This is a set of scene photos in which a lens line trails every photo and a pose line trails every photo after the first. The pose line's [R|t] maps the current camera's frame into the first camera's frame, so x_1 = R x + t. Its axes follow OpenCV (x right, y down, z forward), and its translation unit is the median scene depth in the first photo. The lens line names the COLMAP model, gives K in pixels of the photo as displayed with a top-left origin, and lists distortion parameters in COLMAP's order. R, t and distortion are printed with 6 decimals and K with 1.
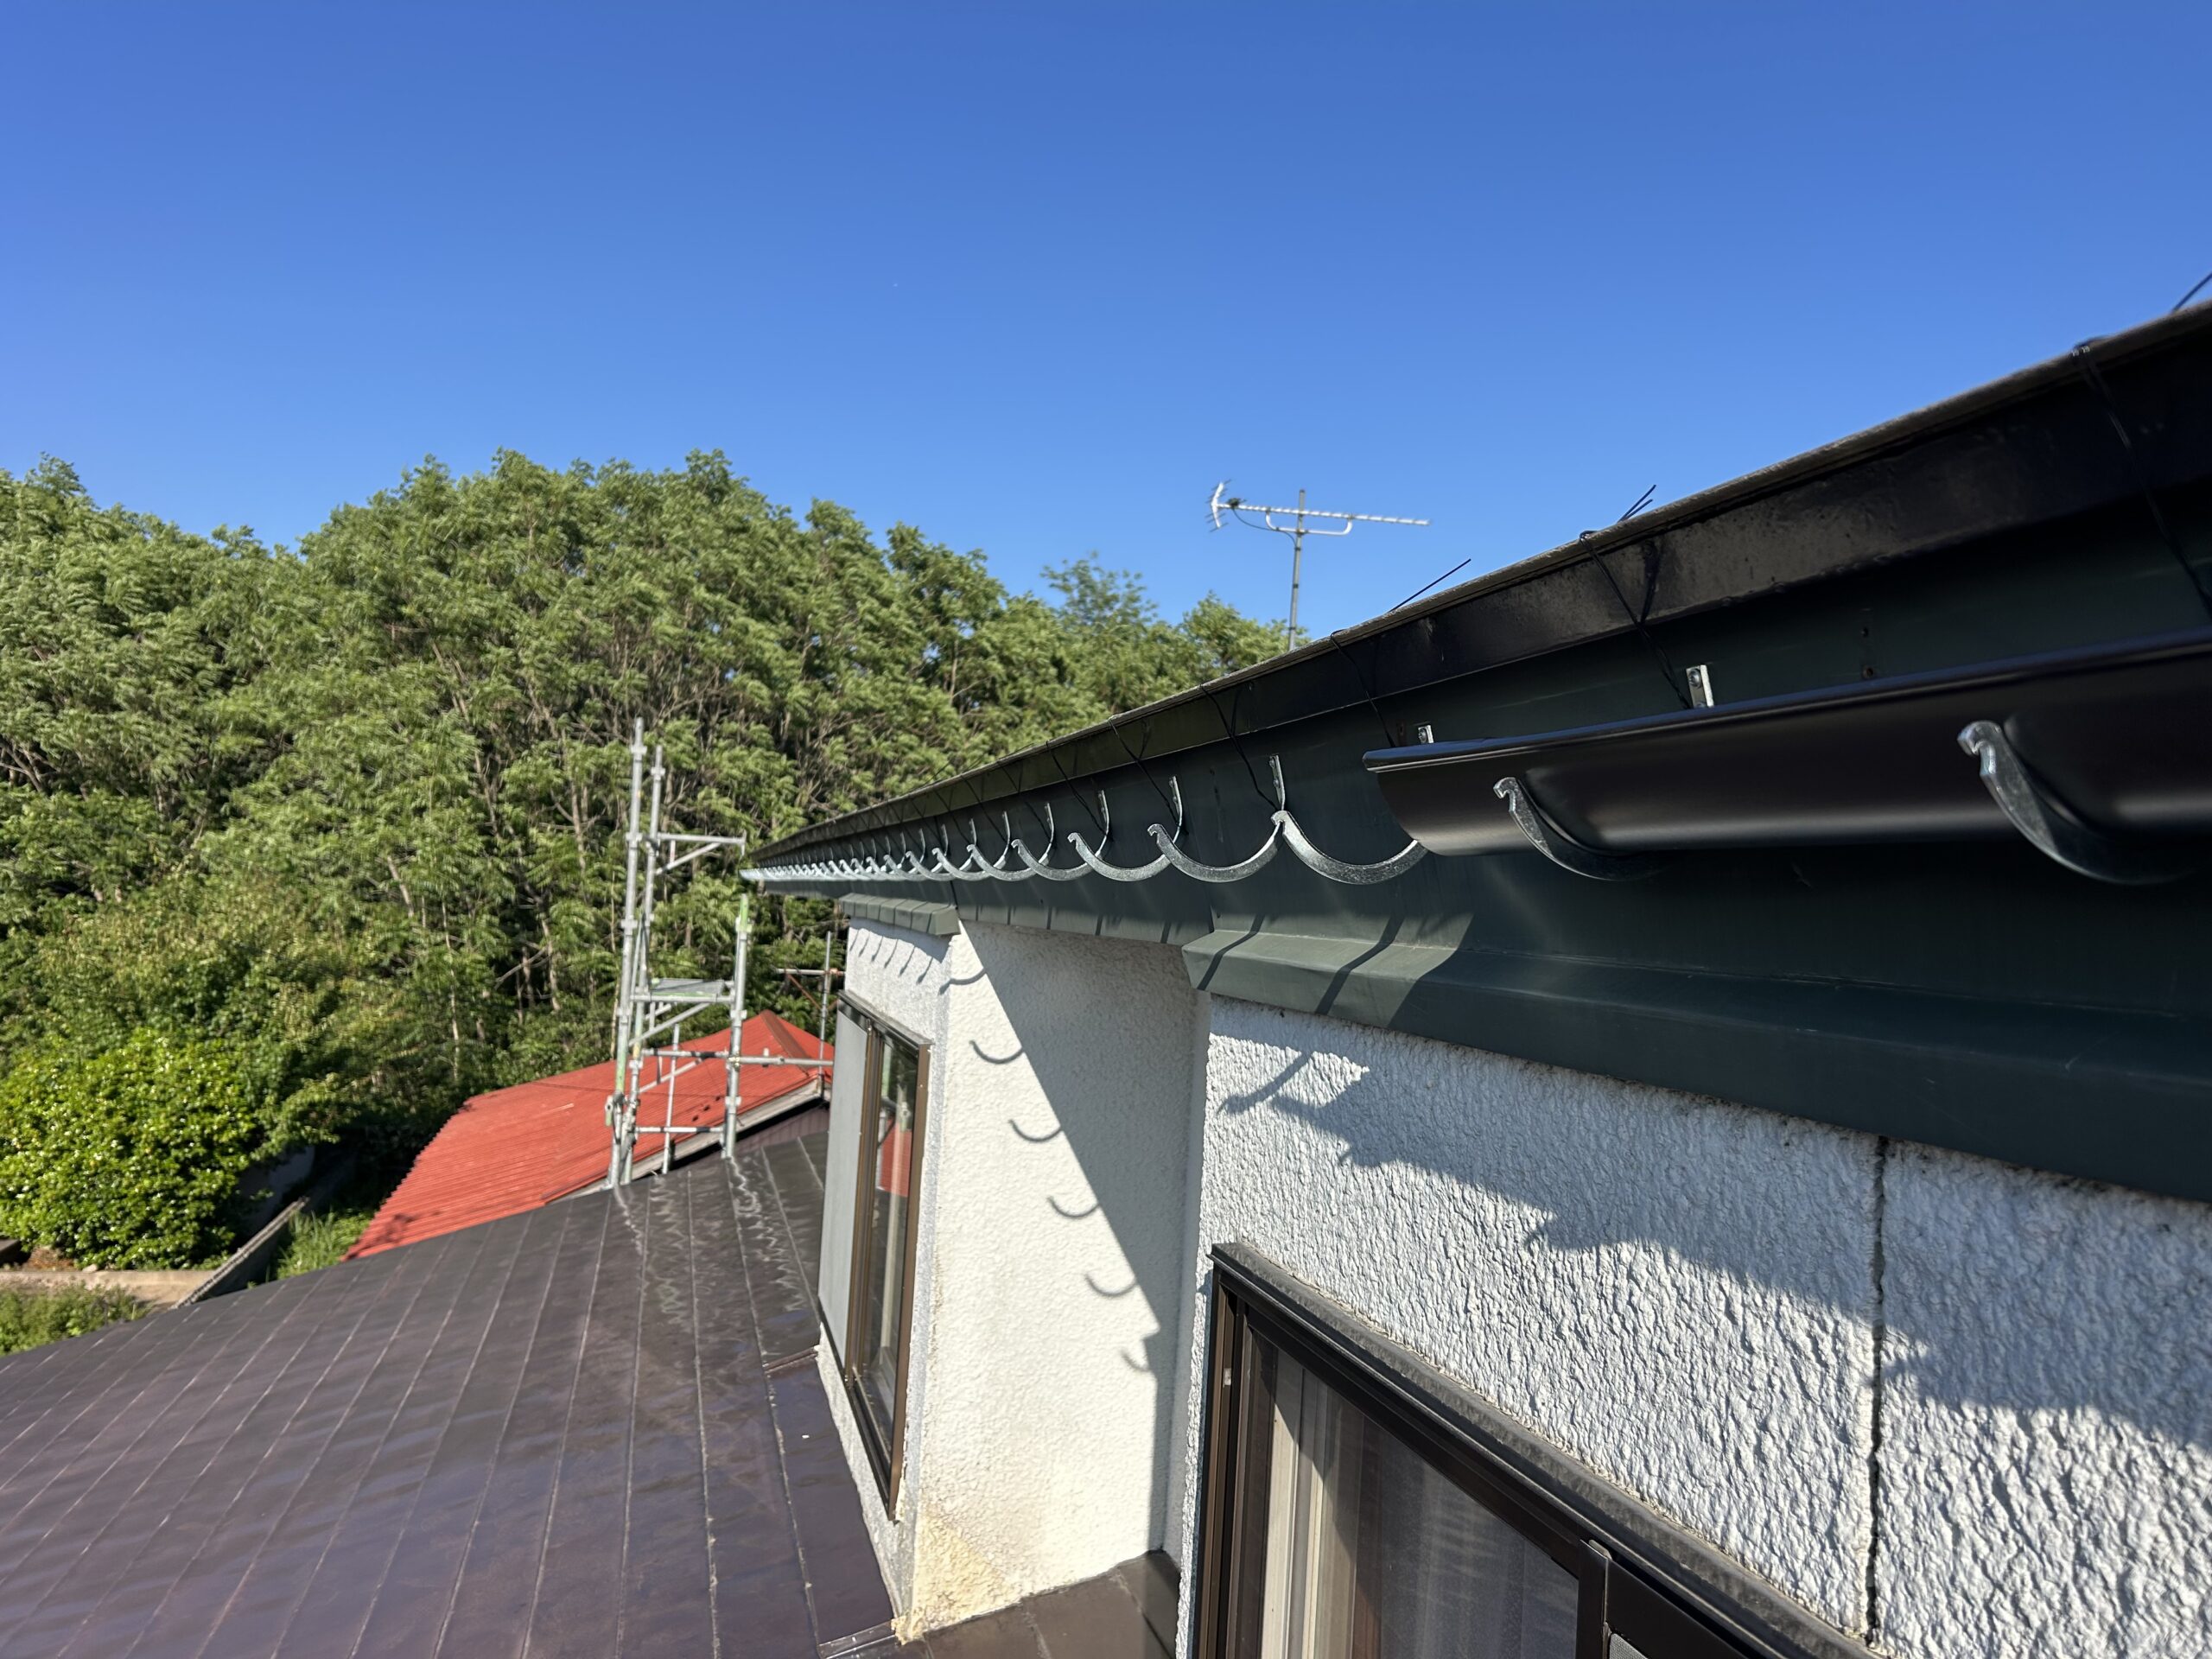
lens RADIAL K [[1677.6, 0, 1094.3], [0, 1677.6, 832.6], [0, 0, 1]] dist [0.018912, -0.036811]
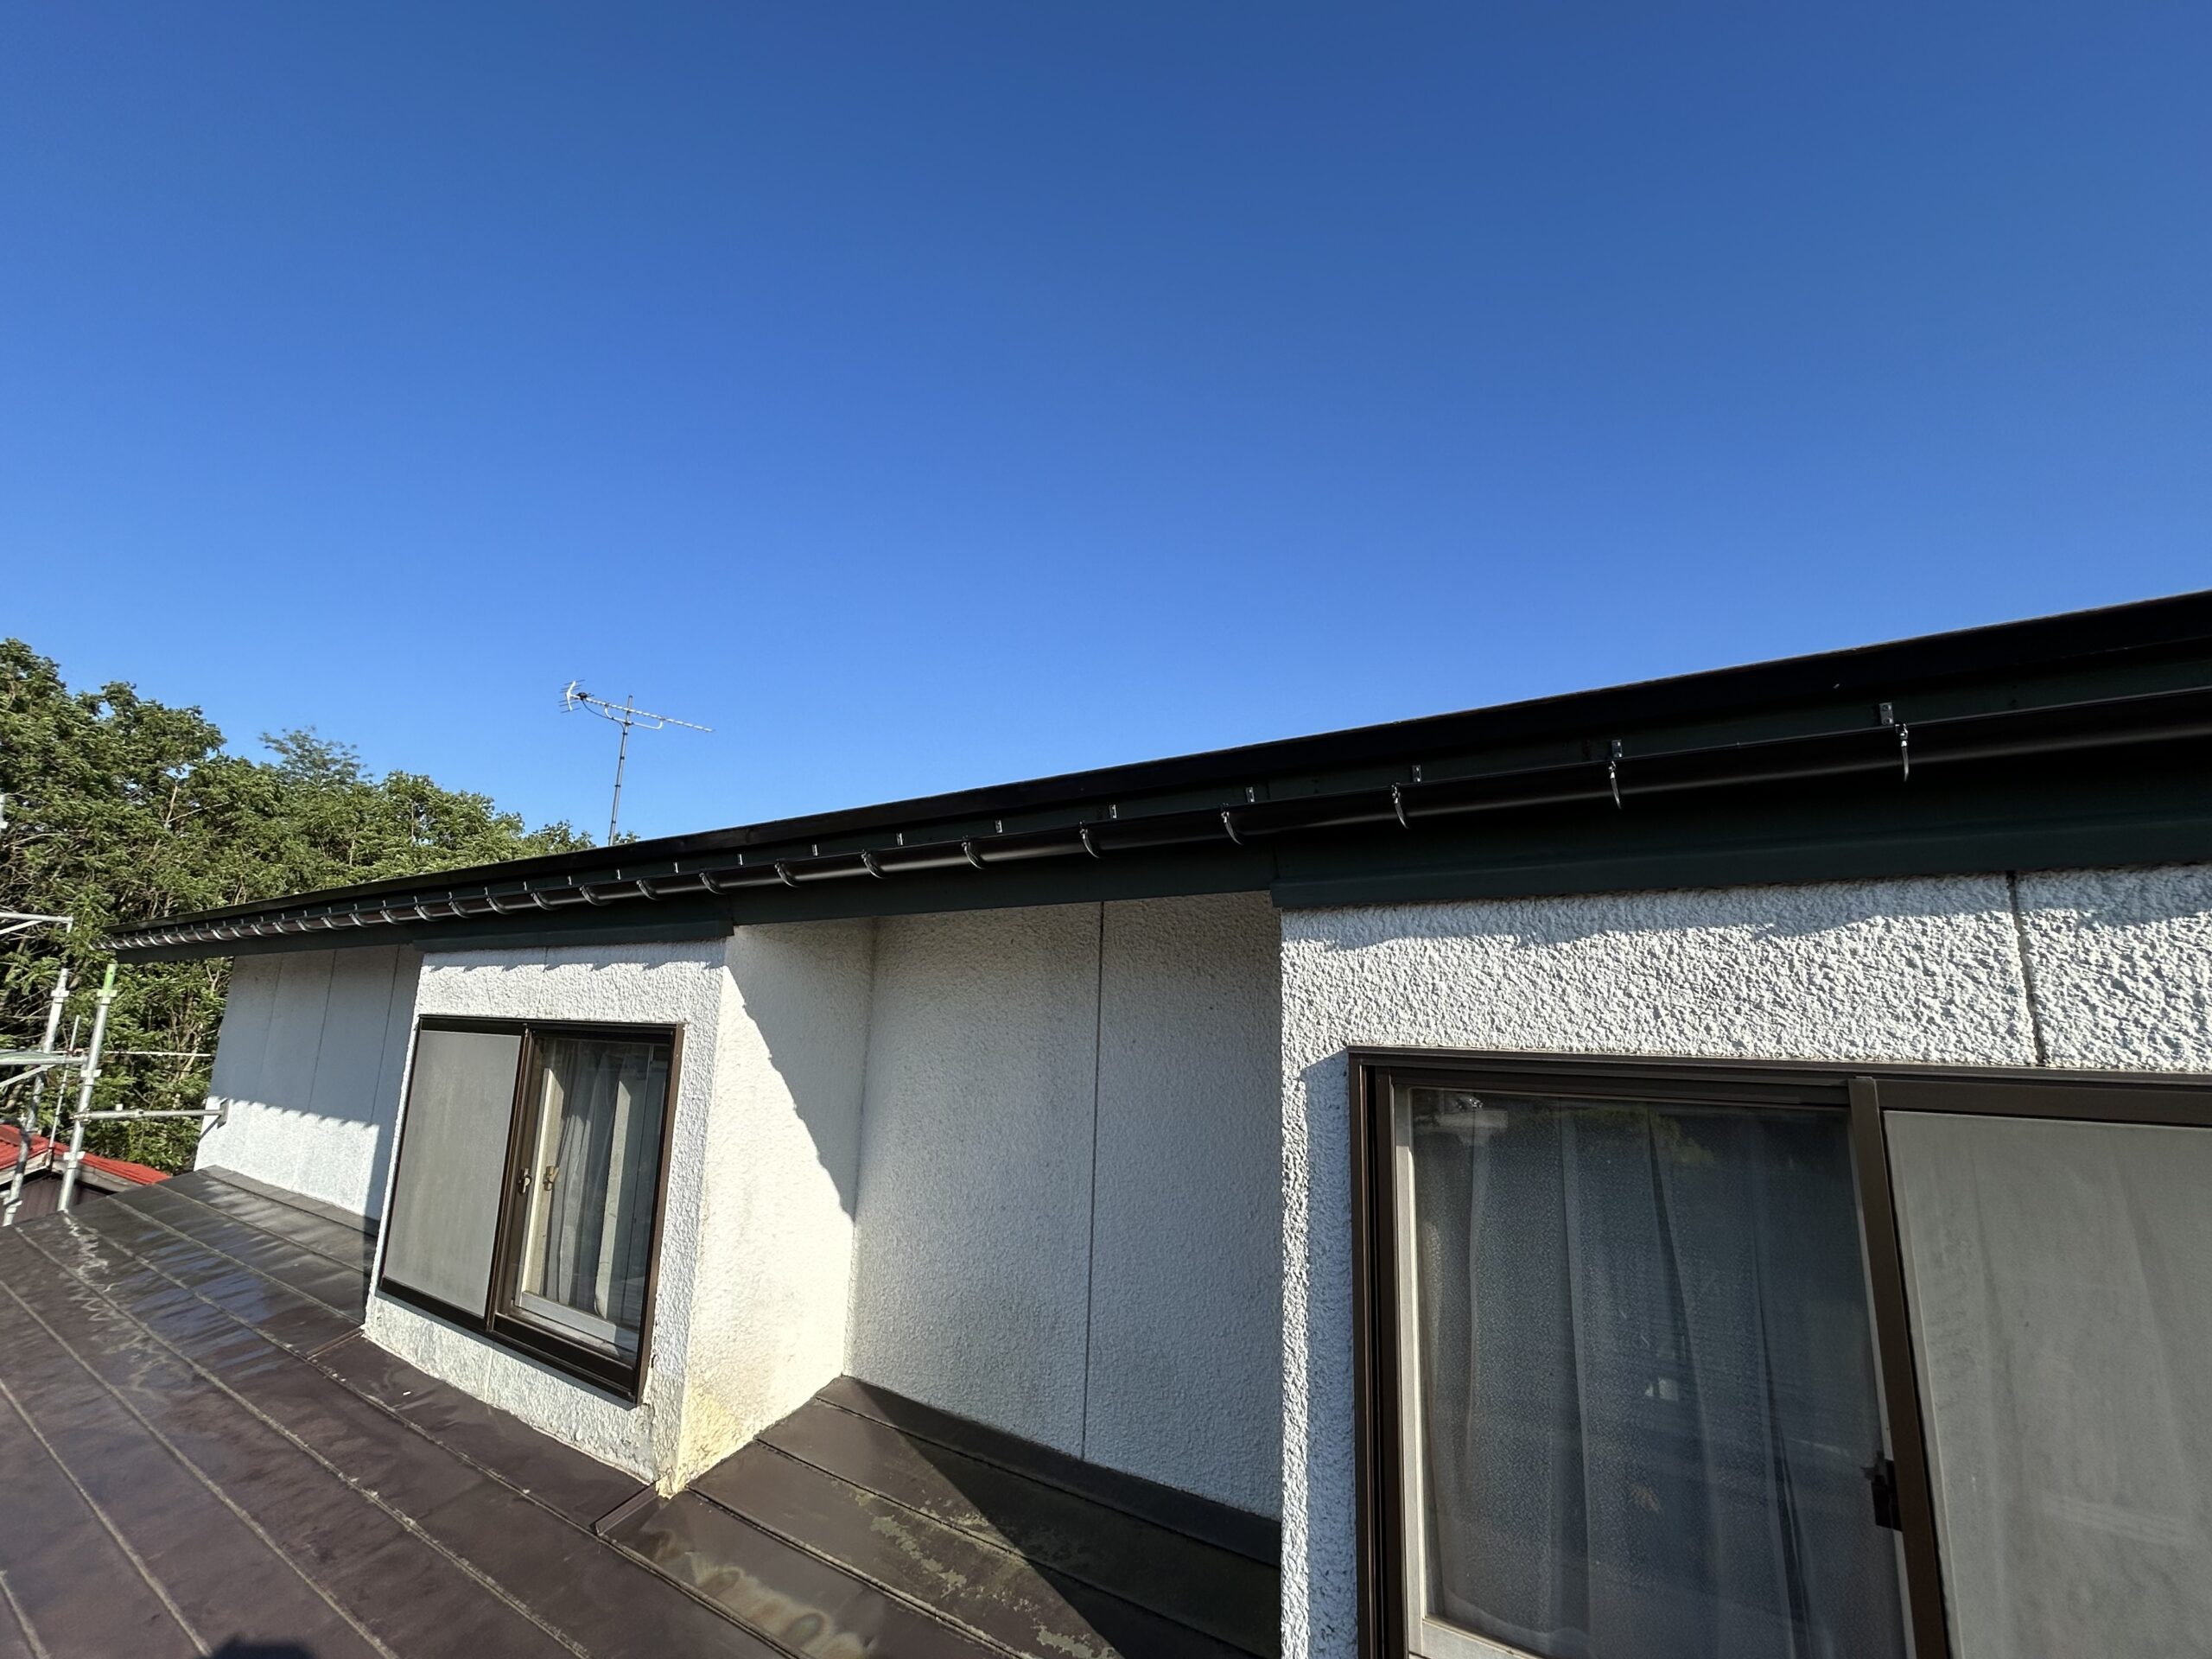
lens RADIAL K [[1031.6, 0, 1095.5], [0, 1031.6, 822.2], [0, 0, 1]] dist [-0.002826, 0.002637]
pose [[0.772463, 0.091124, 0.628488, -1.471570], [-0.010388, 0.991333, -0.130966, 0.283516], [-0.634975, 0.094637, 0.766714, 0.571453]]
